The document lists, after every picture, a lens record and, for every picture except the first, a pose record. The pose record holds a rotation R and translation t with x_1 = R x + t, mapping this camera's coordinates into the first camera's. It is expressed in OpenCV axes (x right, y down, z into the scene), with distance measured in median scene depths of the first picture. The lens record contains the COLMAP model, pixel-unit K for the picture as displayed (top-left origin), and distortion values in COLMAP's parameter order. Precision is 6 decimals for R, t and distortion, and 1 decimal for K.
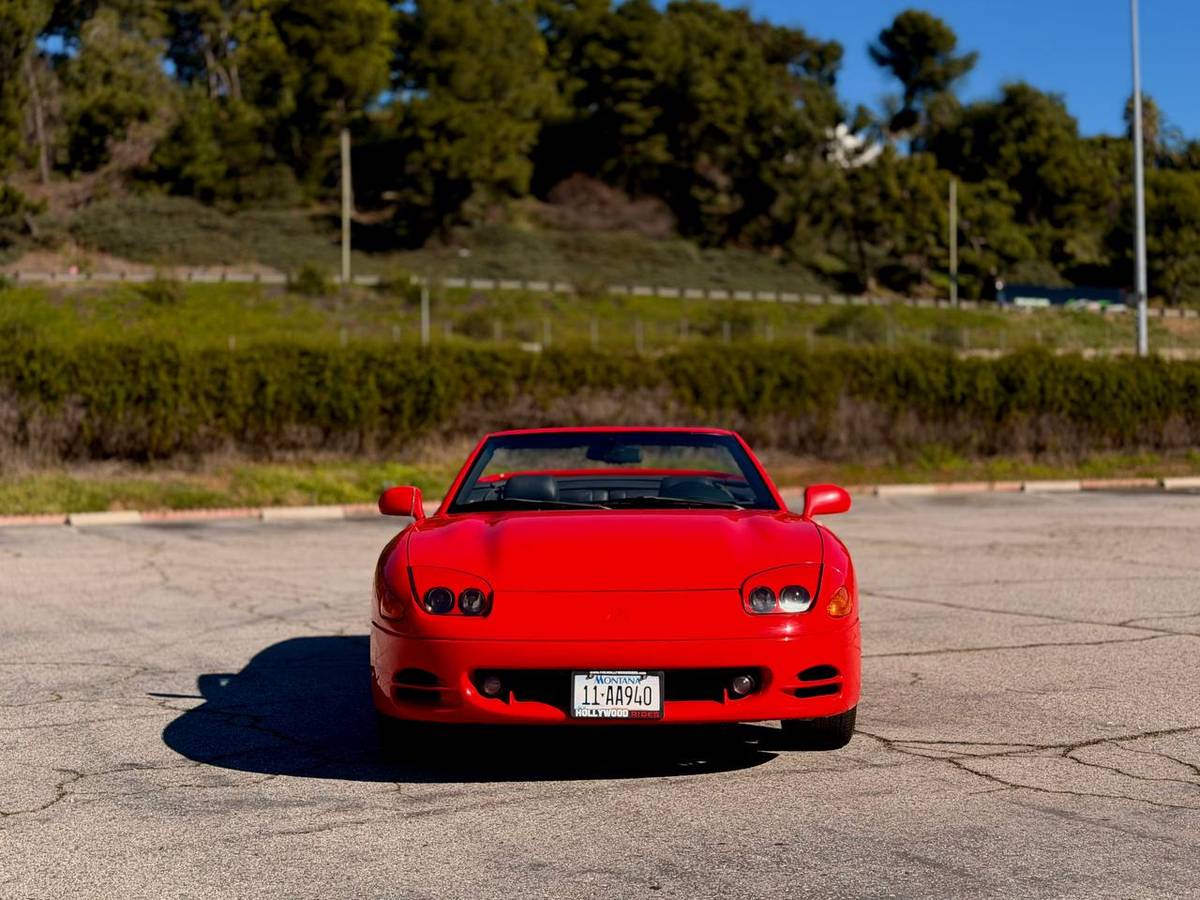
lens RADIAL K [[1862.5, 0, 600.0], [0, 1862.5, 450.0], [0, 0, 1]] dist [0.175062, -0.148719]
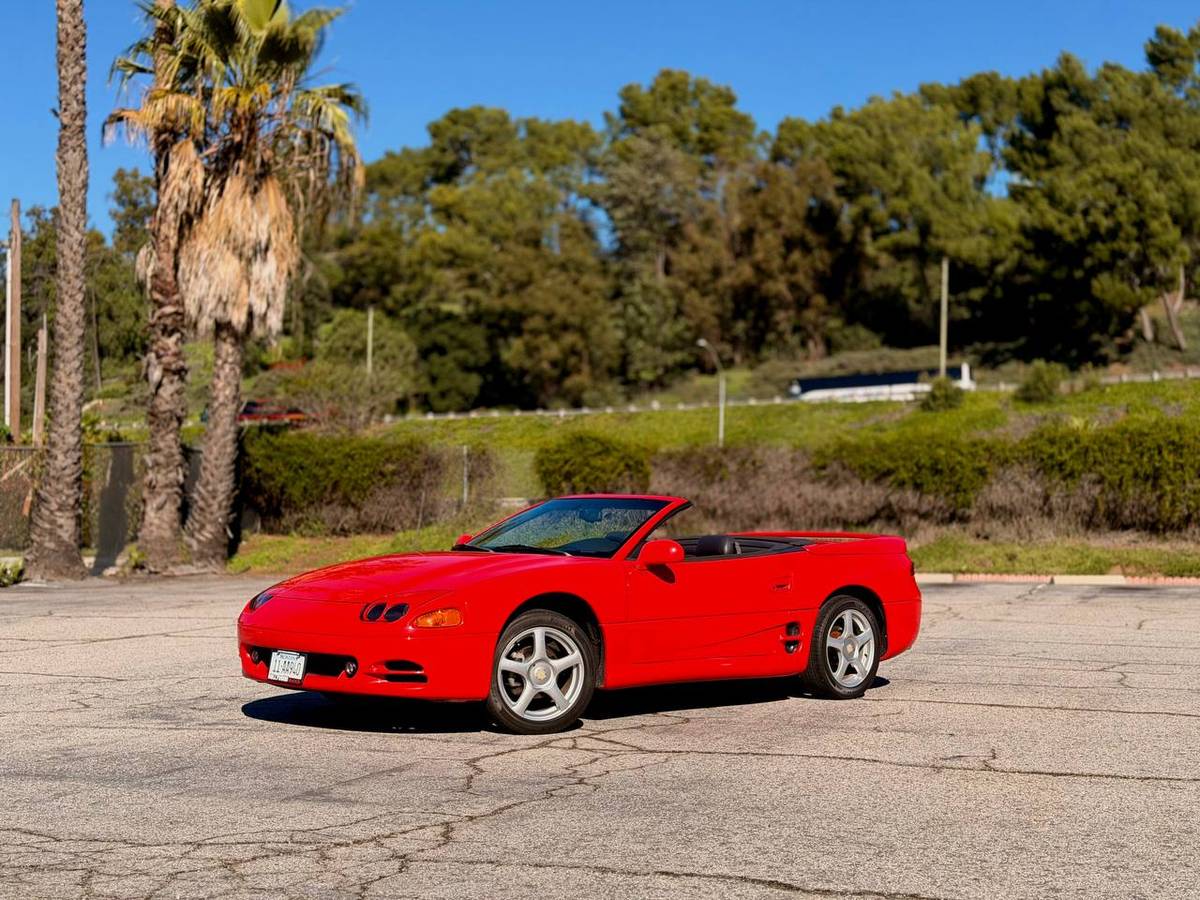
lens RADIAL K [[1693.3, 0, 600.0], [0, 1693.3, 450.0], [0, 0, 1]] dist [0.206854, -0.425750]
pose [[0.690582, -0.016754, -0.723060, 0.231962], [-0.014929, 0.999188, -0.037411, 0.000385], [0.723100, 0.036630, 0.689771, 0.041632]]
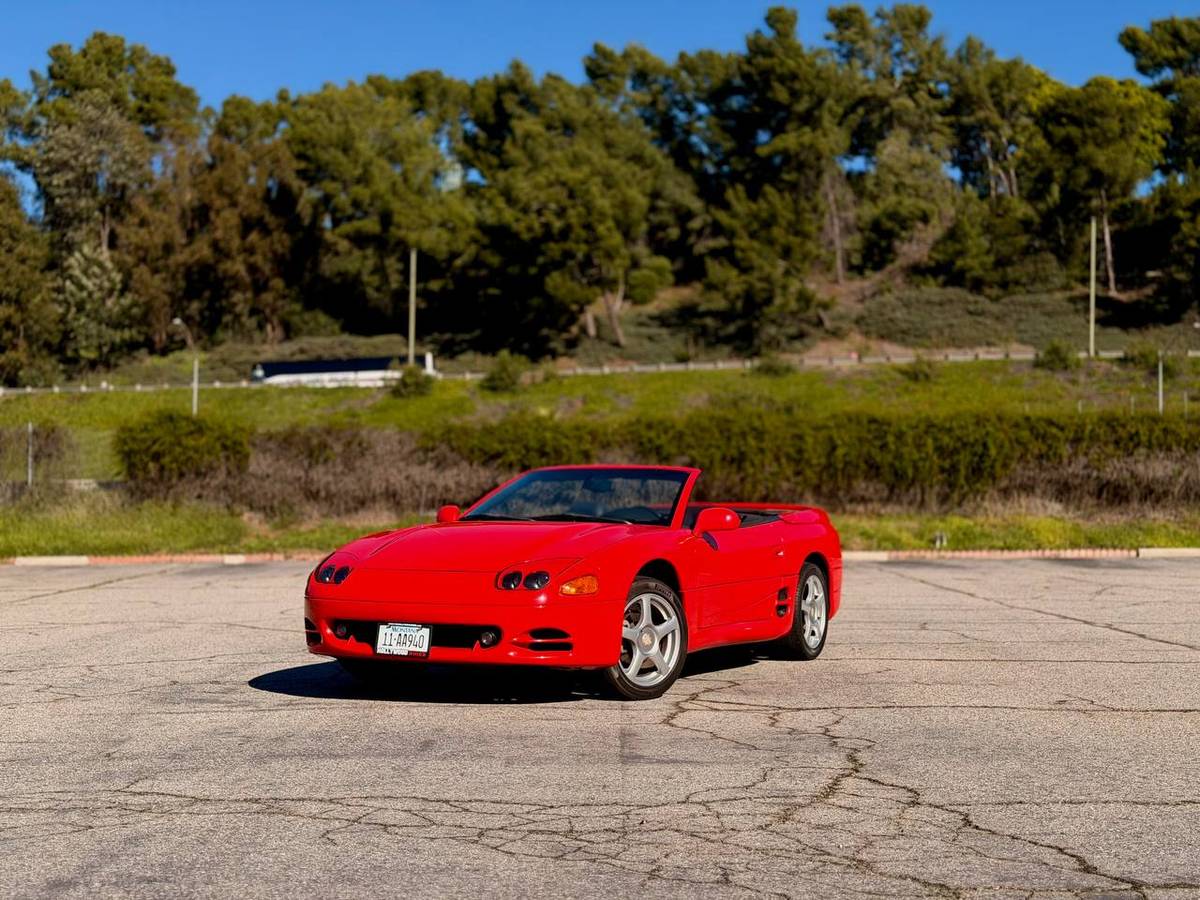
lens RADIAL K [[1693.3, 0, 600.0], [0, 1693.3, 450.0], [0, 0, 1]] dist [0.206854, -0.425750]
pose [[0.895322, -0.004254, -0.445400, 0.144358], [-0.012548, 0.999317, -0.034768, 0.005085], [0.445243, 0.036717, 0.894656, -0.026413]]
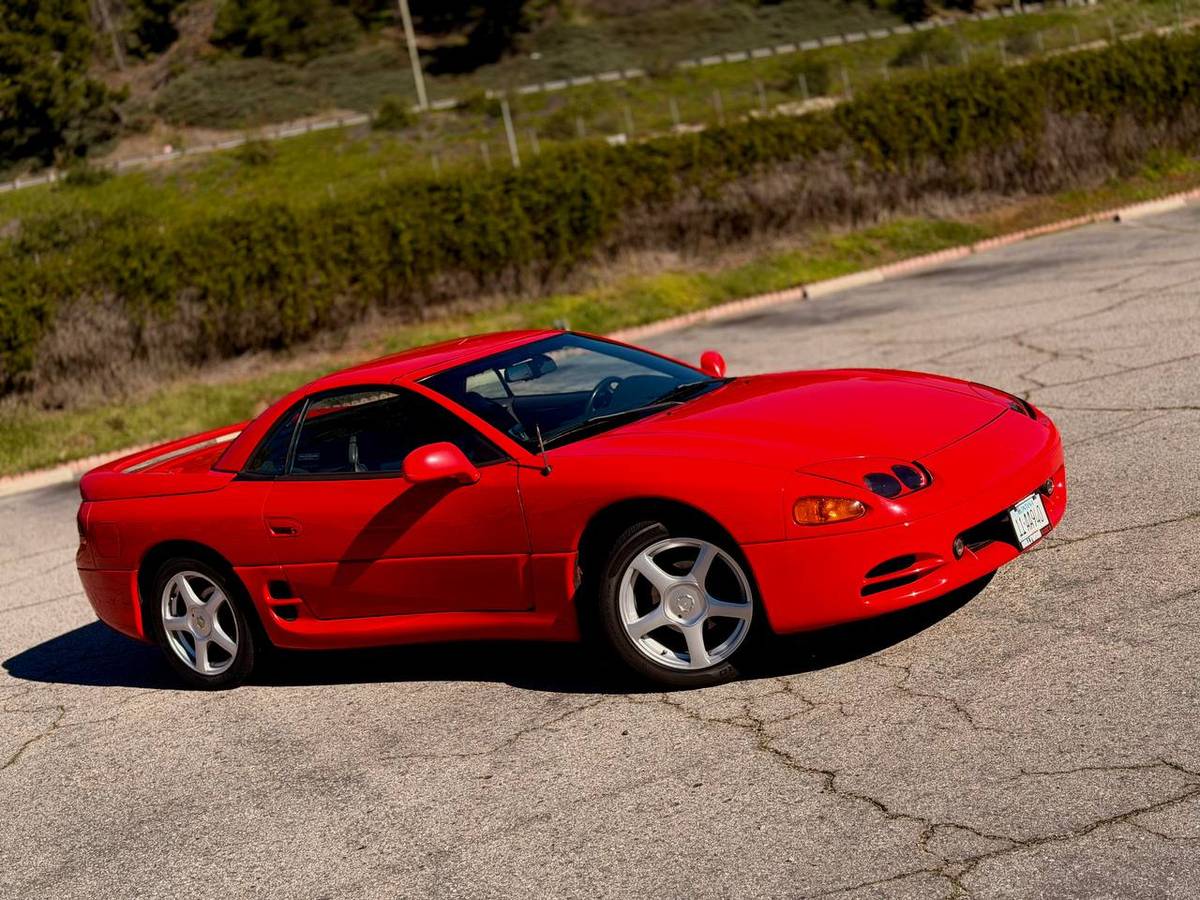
lens RADIAL K [[1669.3, 0, 600.0], [0, 1669.3, 450.0], [0, 0, 1]] dist [0.205557, -0.464368]
pose [[0.980879, -0.183536, -0.064738, -0.049279], [0.190408, 0.973829, 0.124105, -0.014339], [0.040266, -0.134059, 0.990155, 0.201019]]
